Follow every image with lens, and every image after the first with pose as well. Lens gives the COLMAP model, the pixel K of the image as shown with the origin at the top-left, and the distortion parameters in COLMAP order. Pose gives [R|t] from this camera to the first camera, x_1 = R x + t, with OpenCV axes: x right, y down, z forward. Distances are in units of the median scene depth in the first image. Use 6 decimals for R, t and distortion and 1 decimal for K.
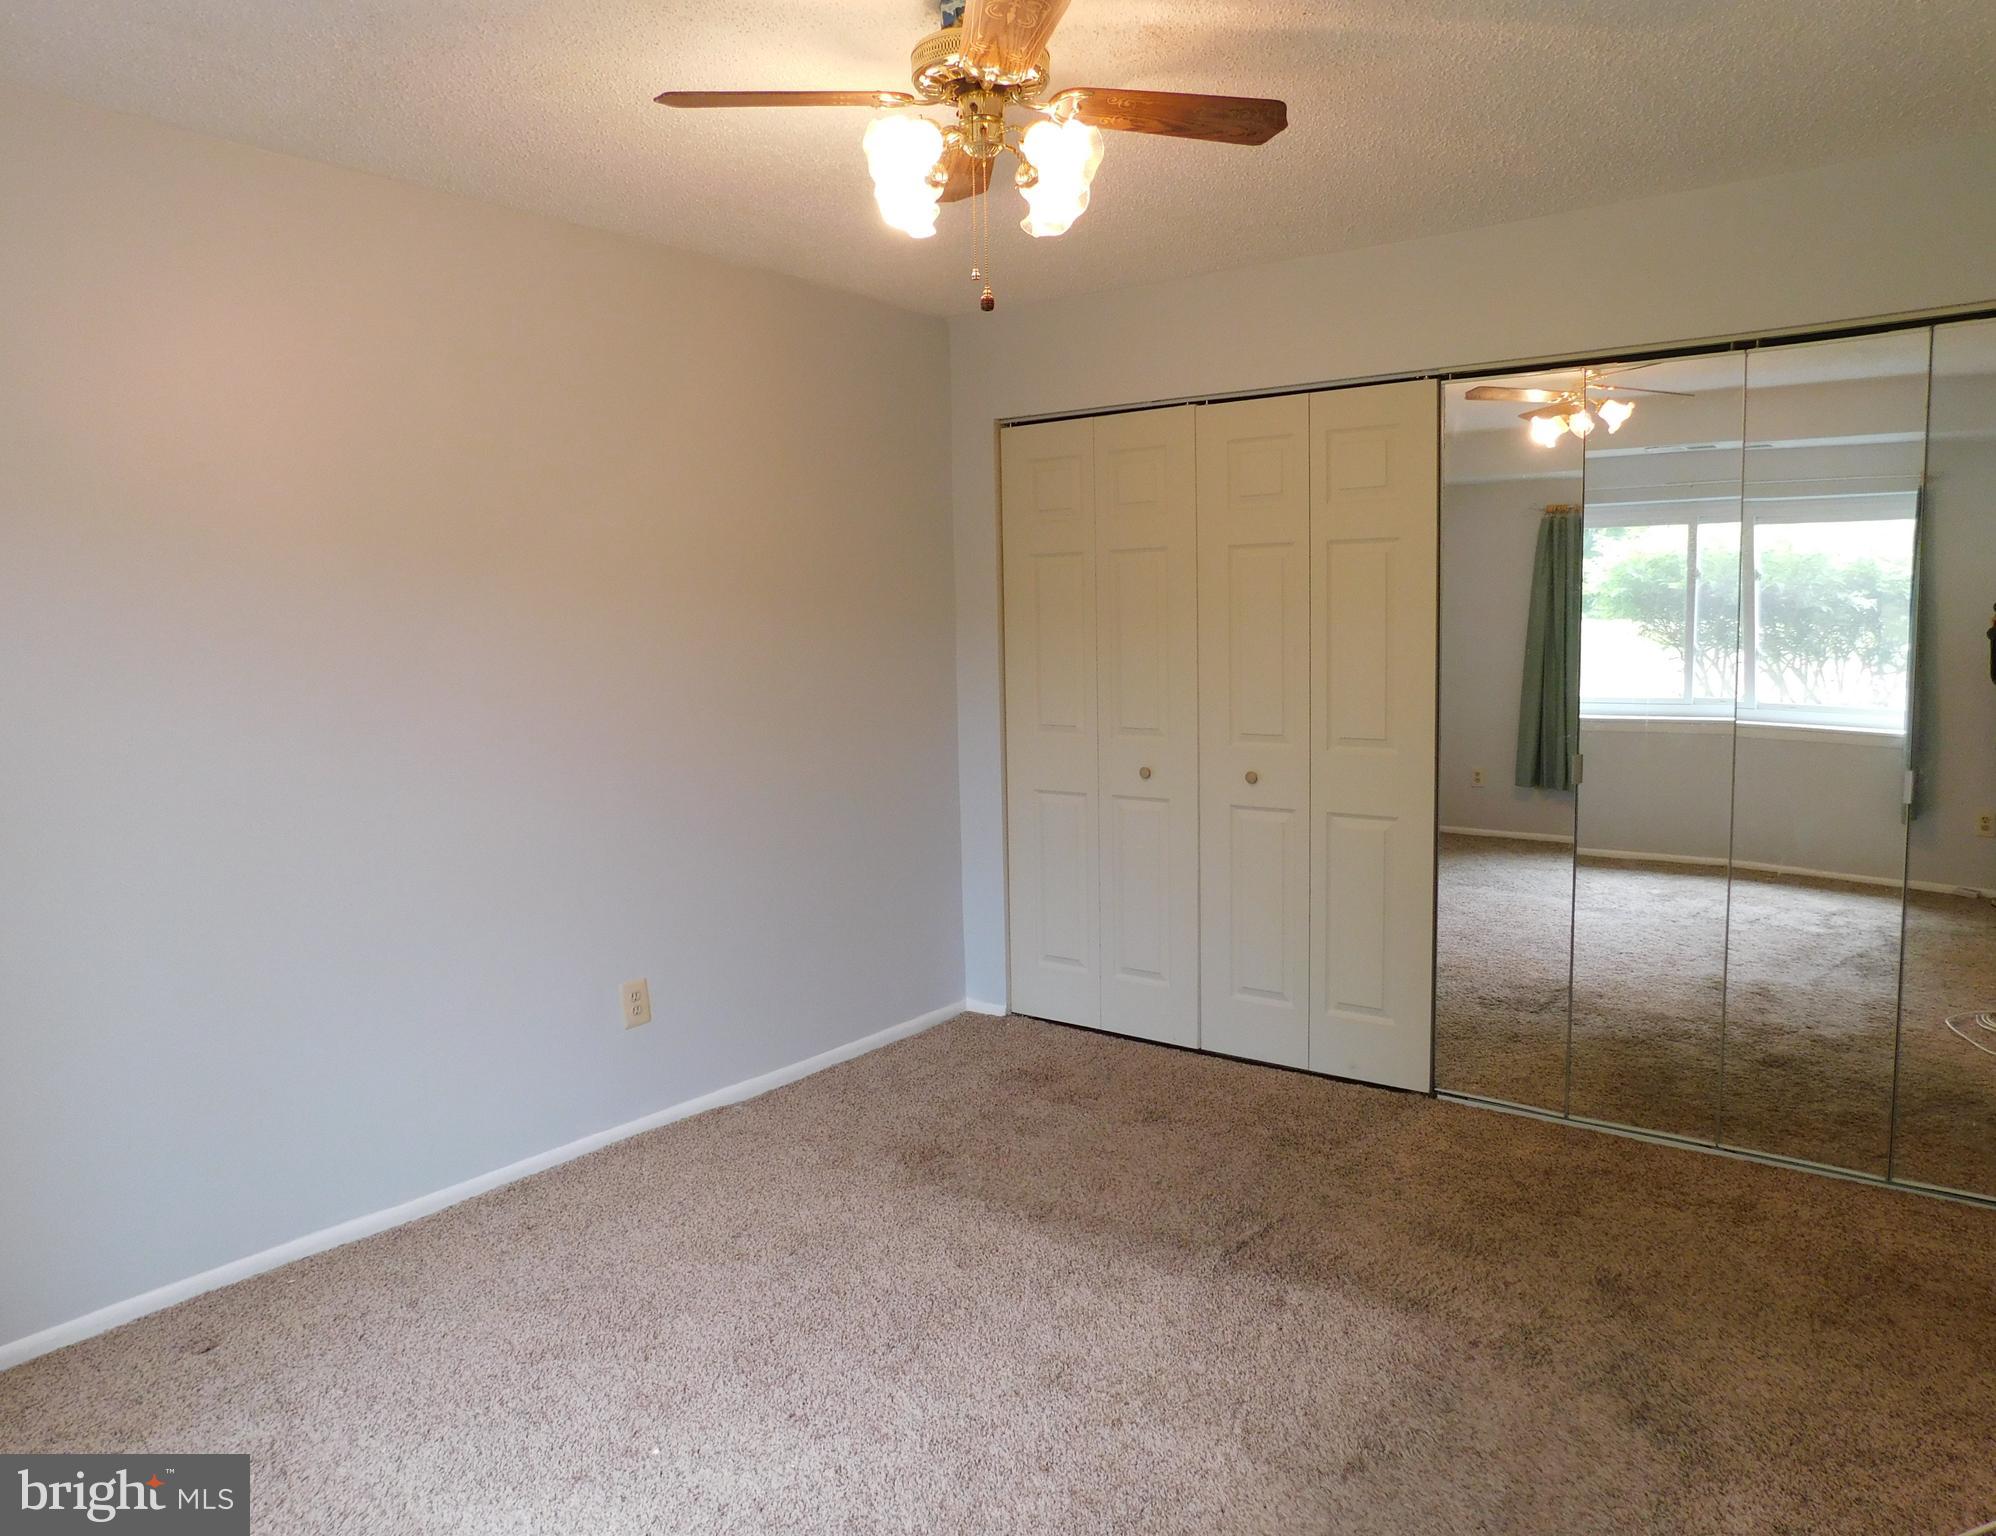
lens RADIAL K [[1359.9, 0, 998.0], [0, 1359.9, 768.0], [0, 0, 1]] dist [-0.001317, 0.000534]
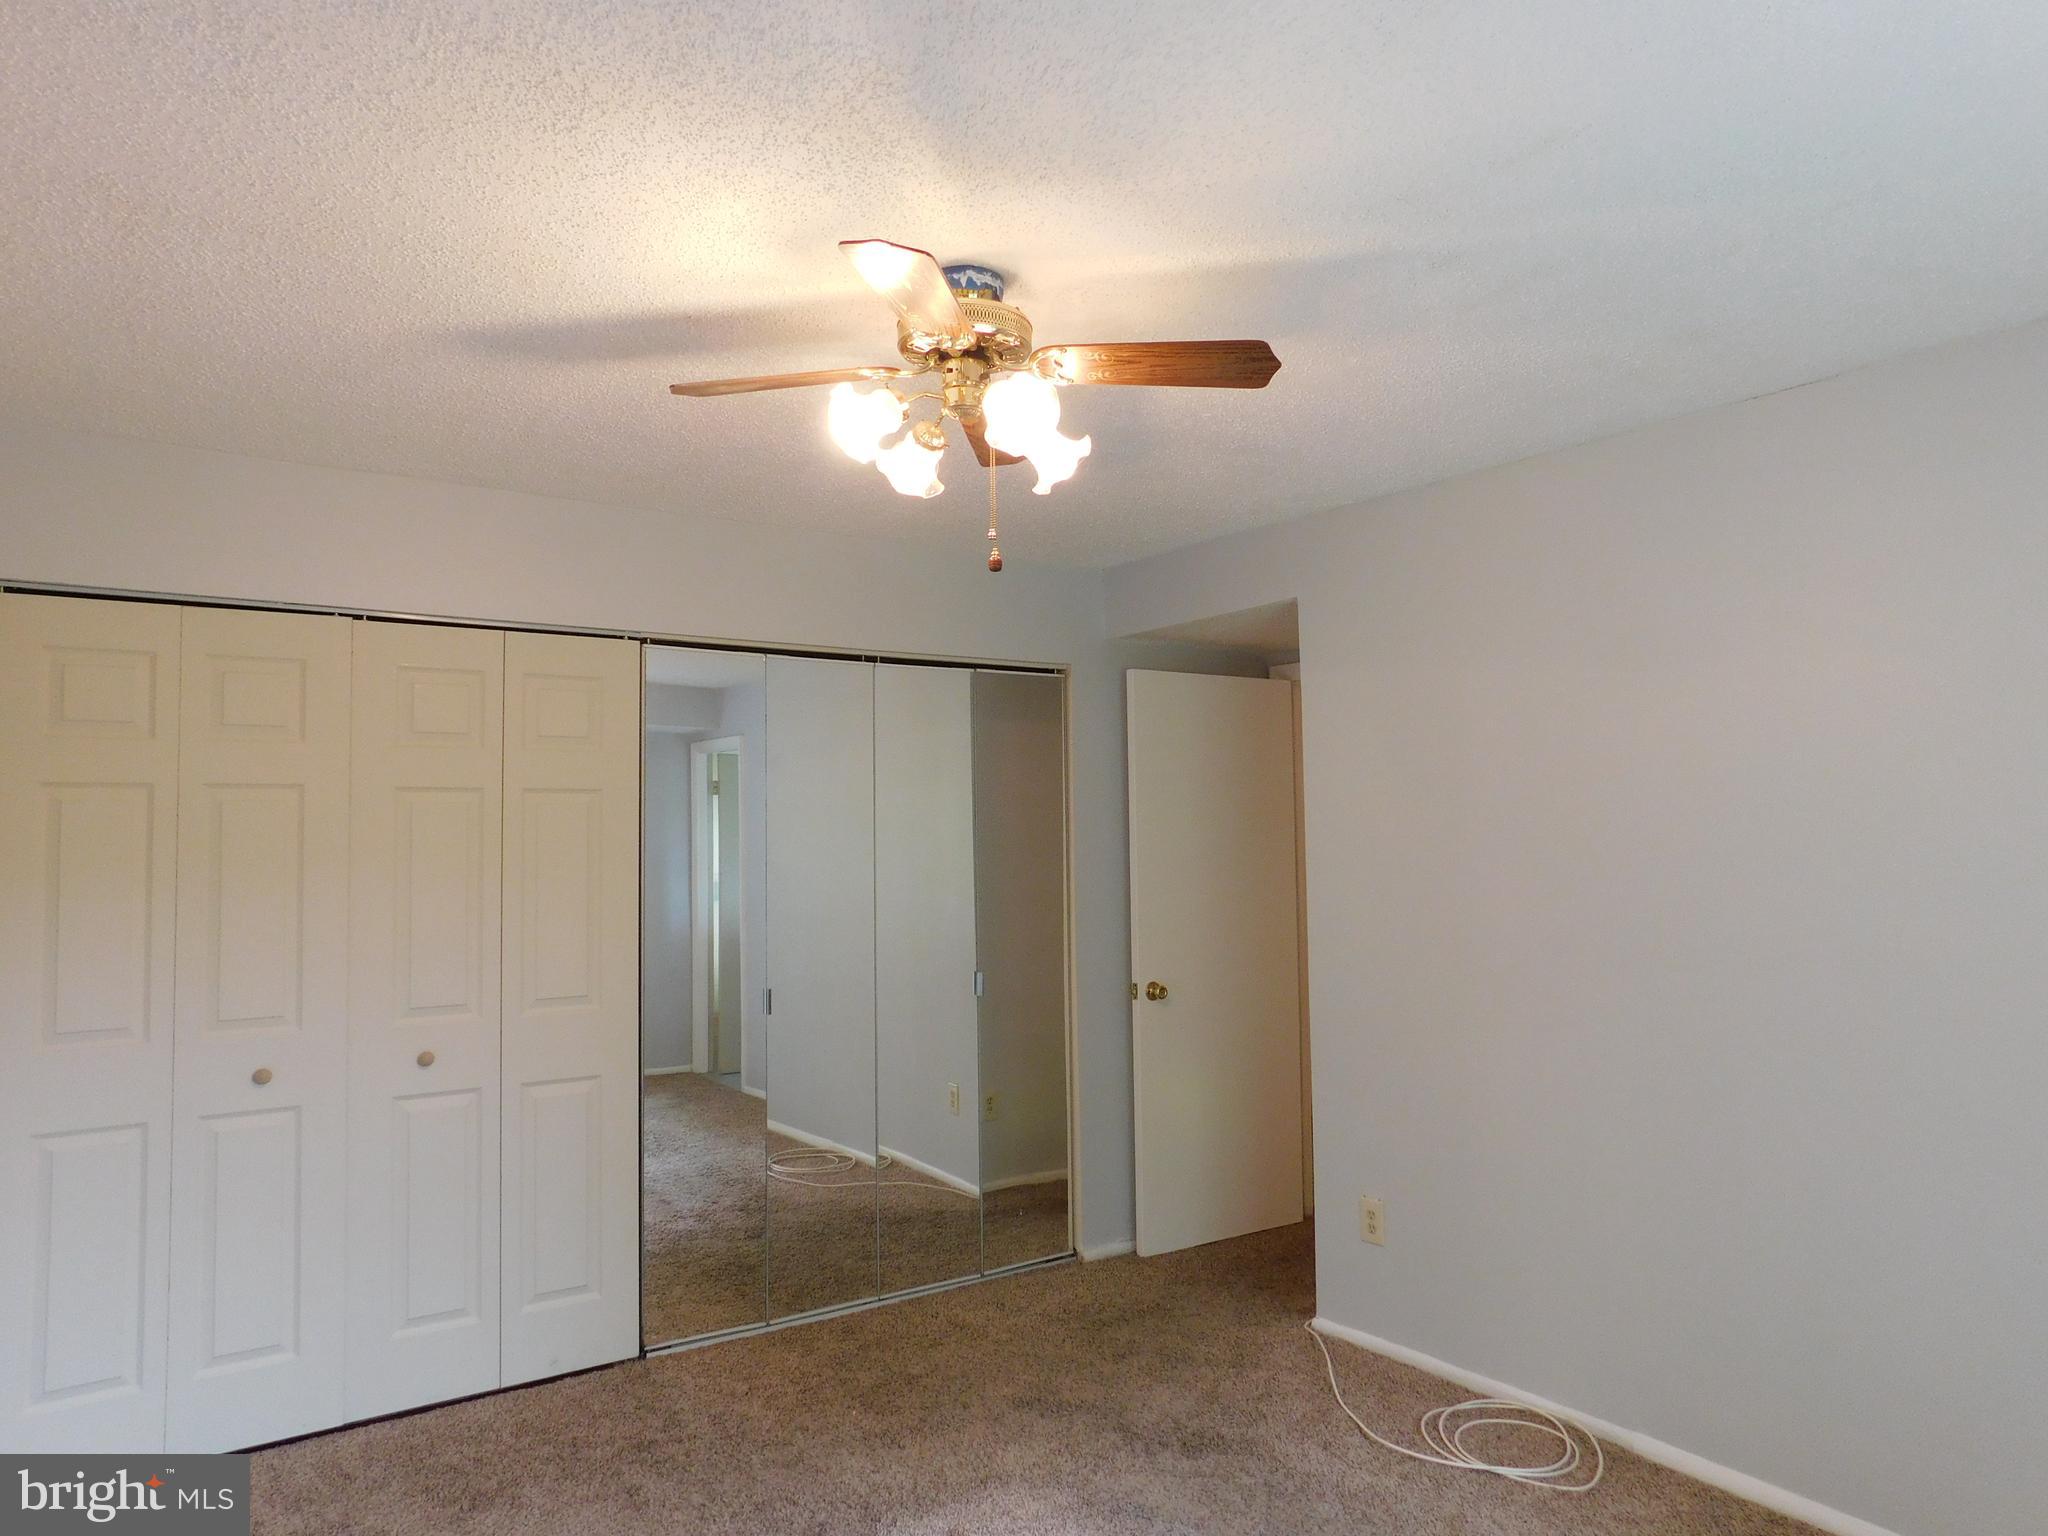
lens RADIAL K [[1381.9, 0, 1024.0], [0, 1381.9, 768.0], [0, 0, 1]] dist [-0.046923, 0.001922]
pose [[0.308131, 0.057698, 0.949593, -0.586421], [0.113070, 0.988863, -0.096774, -0.054363], [-0.944601, 0.137189, 0.298176, 0.419685]]
